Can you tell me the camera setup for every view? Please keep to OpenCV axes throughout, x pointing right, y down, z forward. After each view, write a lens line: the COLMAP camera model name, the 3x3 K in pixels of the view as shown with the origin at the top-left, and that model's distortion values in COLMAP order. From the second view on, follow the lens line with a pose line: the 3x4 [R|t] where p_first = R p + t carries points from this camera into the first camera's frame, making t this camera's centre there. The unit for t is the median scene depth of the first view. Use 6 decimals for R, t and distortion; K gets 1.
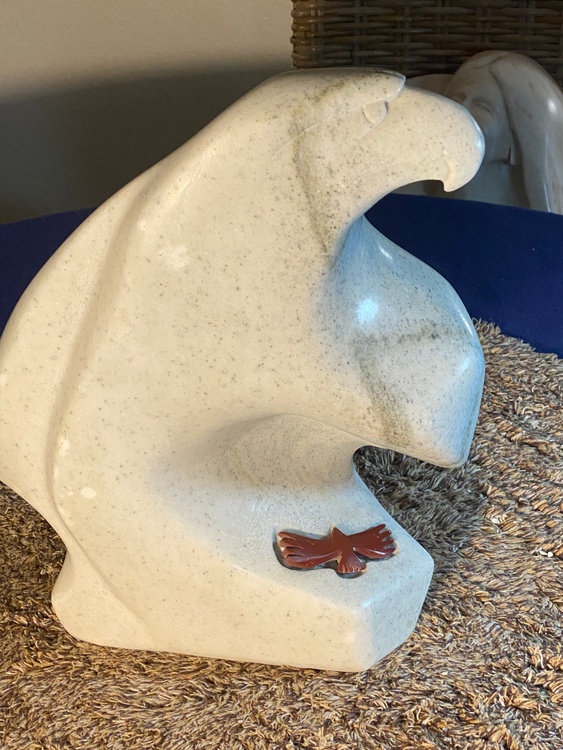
lens RADIAL K [[1554.6, 0, 281.5], [0, 1554.6, 375.0], [0, 0, 1]] dist [0.067095, 0.433338]
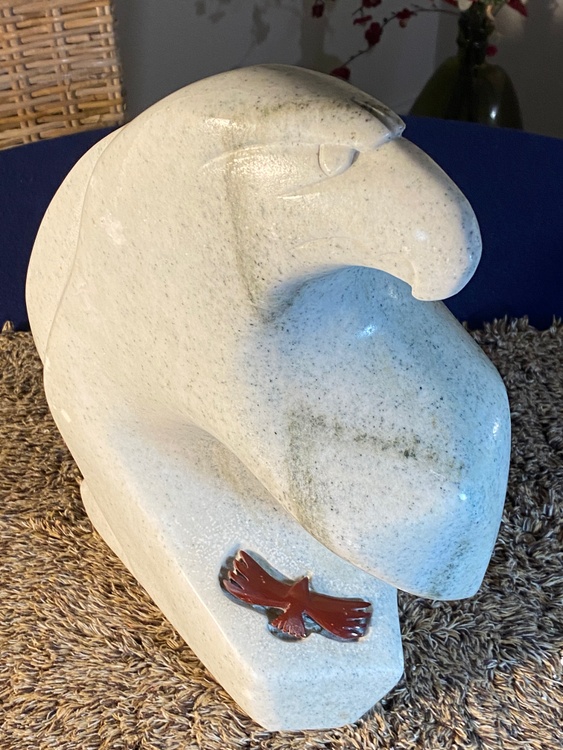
lens RADIAL K [[1128.7, 0, 285.4], [0, 1128.7, 358.9], [0, 0, 1]] dist [0.236354, -0.872578]
pose [[0.738448, 0.457429, -0.495432, 0.318190], [-0.370736, 0.889128, 0.268339, -0.200685], [0.563249, -0.014480, 0.826160, 0.502618]]
